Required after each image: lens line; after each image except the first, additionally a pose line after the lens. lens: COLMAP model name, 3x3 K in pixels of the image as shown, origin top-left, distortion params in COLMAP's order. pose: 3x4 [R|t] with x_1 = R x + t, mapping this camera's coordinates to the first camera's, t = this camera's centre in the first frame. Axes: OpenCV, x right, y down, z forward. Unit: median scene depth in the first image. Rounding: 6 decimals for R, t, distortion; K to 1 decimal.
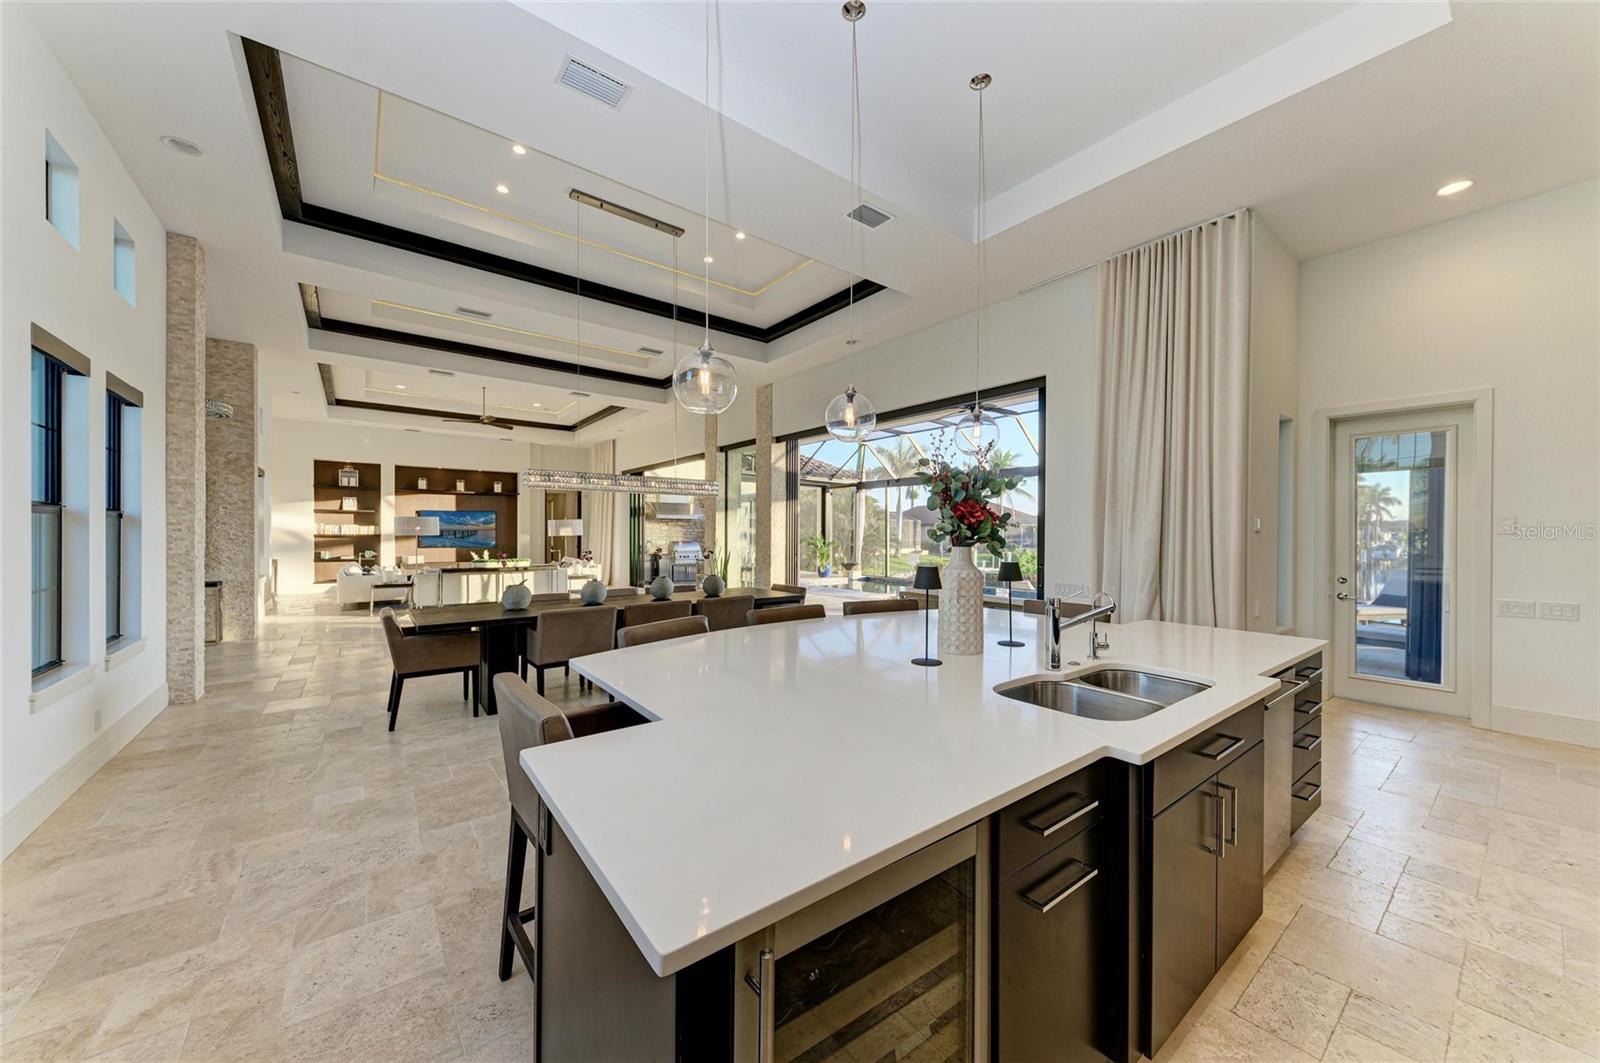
lens RADIAL K [[571.9, 0, 782.6], [0, 571.9, 536.9], [0, 0, 1]] dist [0.007358, -0.001703]
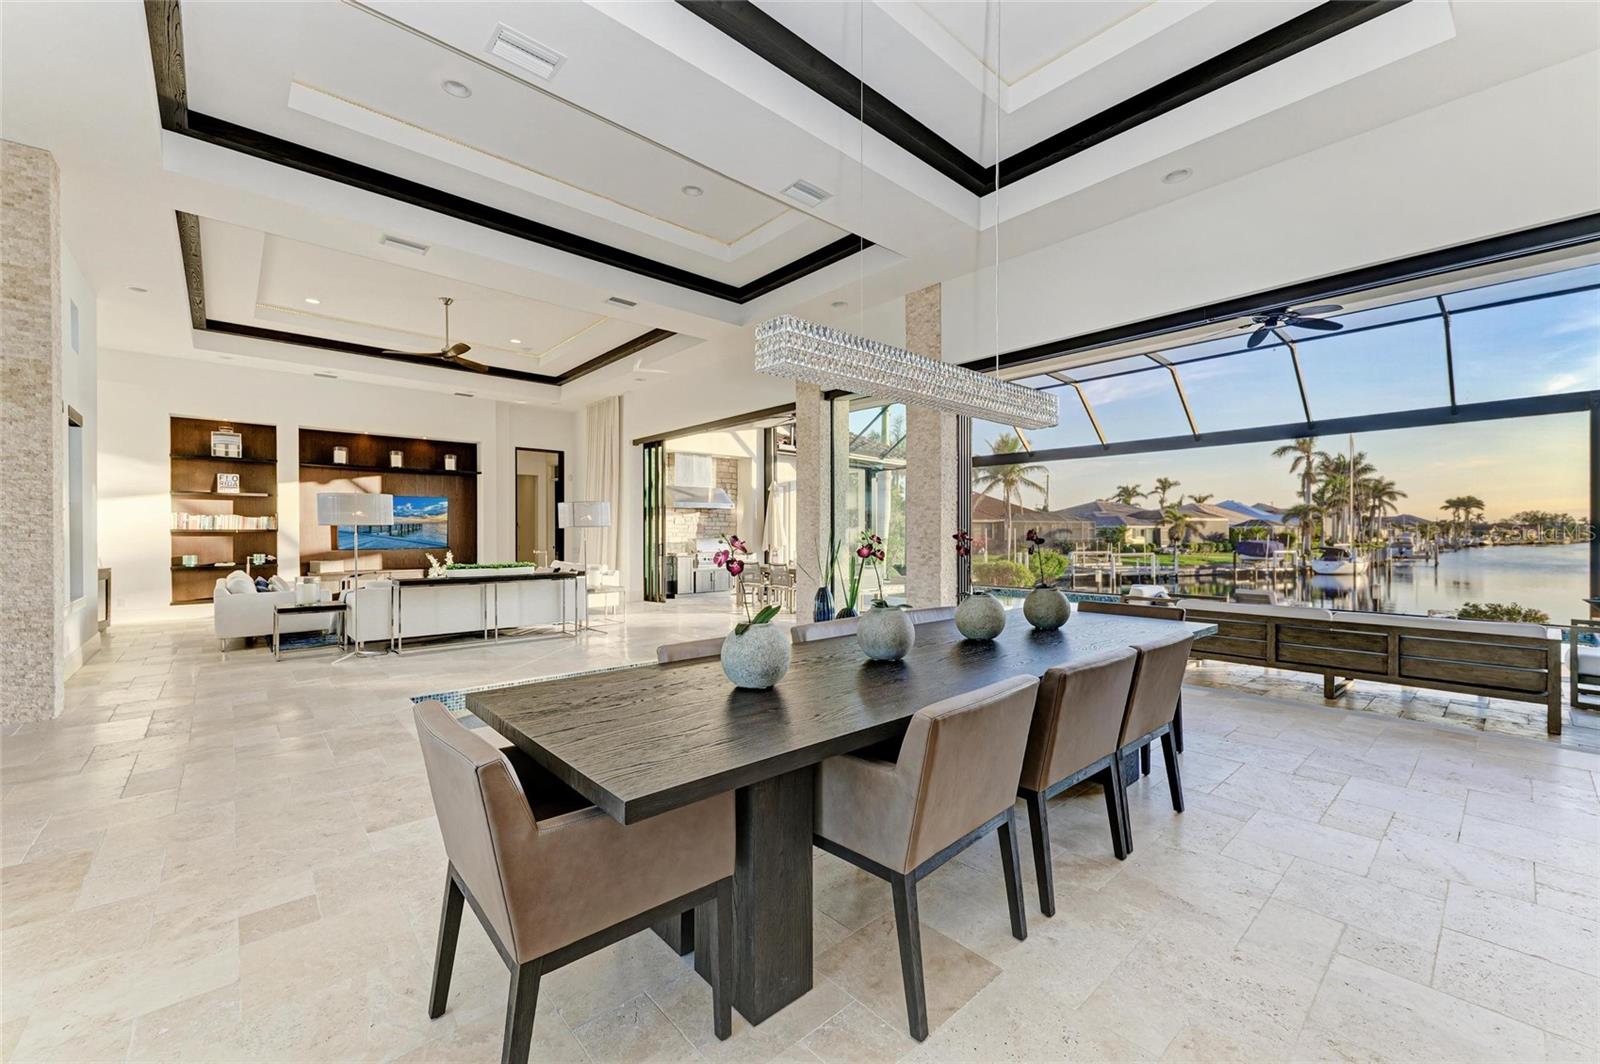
lens RADIAL K [[620.2, 0, 772.3], [0, 620.2, 535.9], [0, 0, 1]] dist [0.008214, -0.001523]
pose [[0.998102, -0.003499, 0.061485, -0.161018], [0.003548, 0.999993, -0.000691, 0.005417], [-0.061482, 0.000908, 0.998108, 0.228122]]
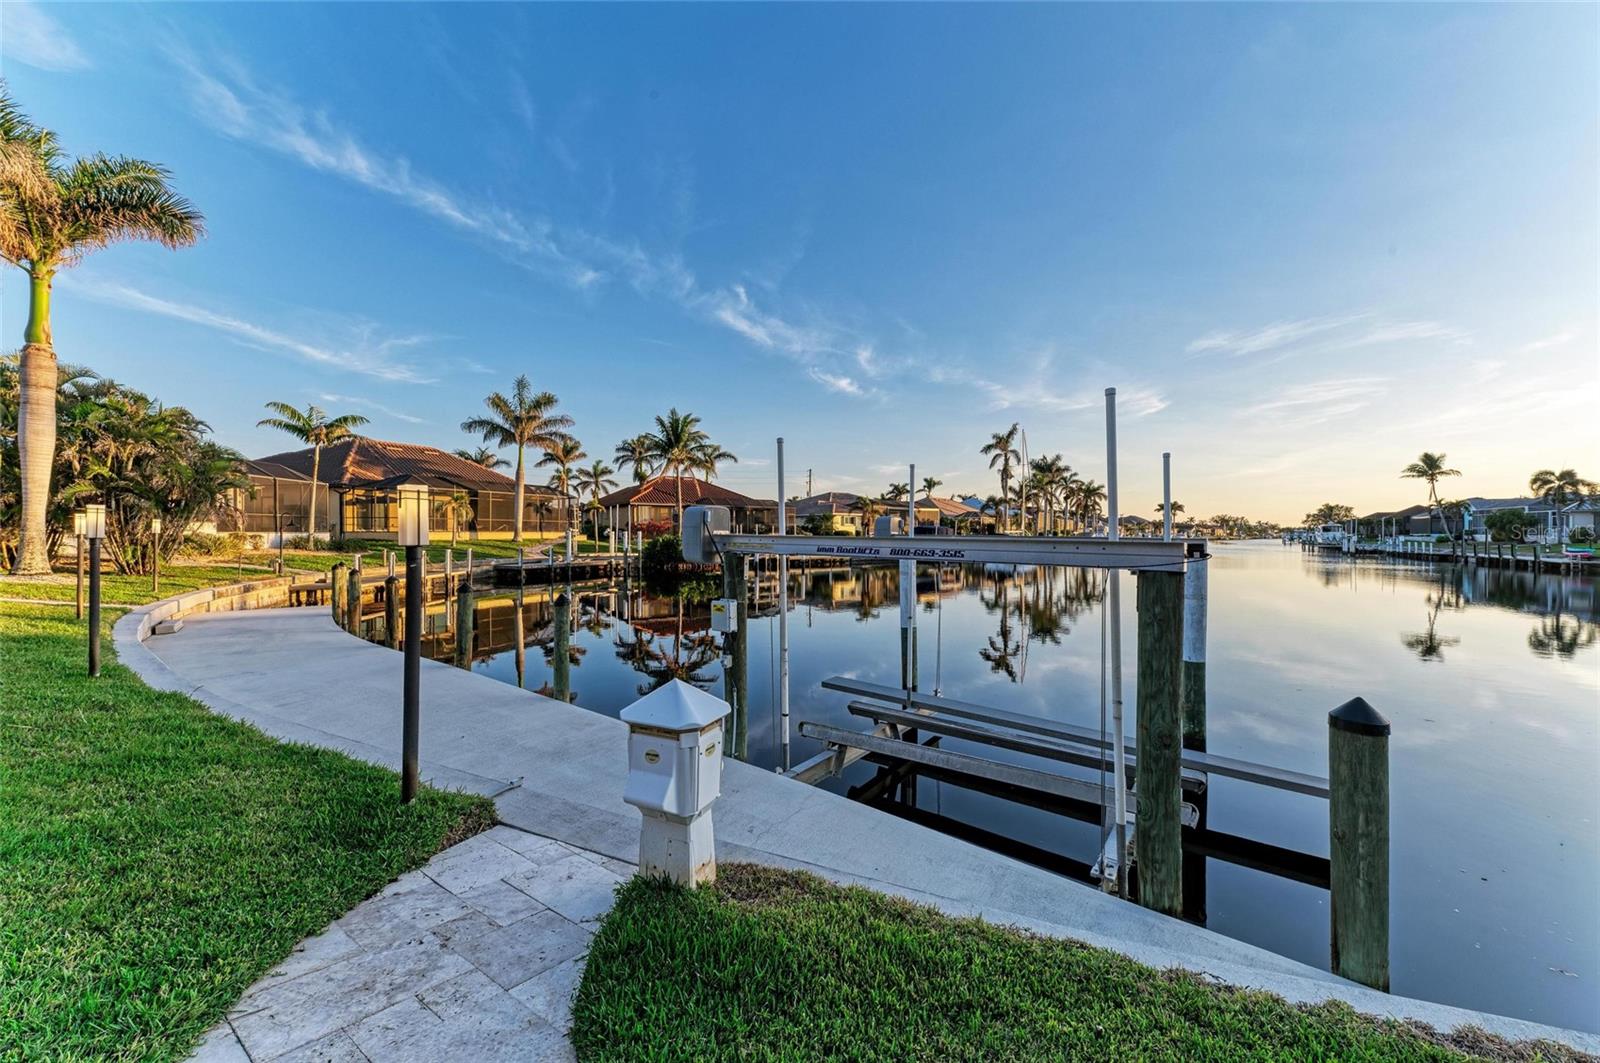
lens RADIAL K [[571.9, 0, 796.7], [0, 571.9, 553.6], [0, 0, 1]] dist [0.007358, -0.001703]
pose [[0.960862, -0.010474, 0.276830, 1.364972], [0.002508, 0.999573, 0.029113, 0.118226], [-0.277016, -0.027280, 0.960478, 0.624673]]
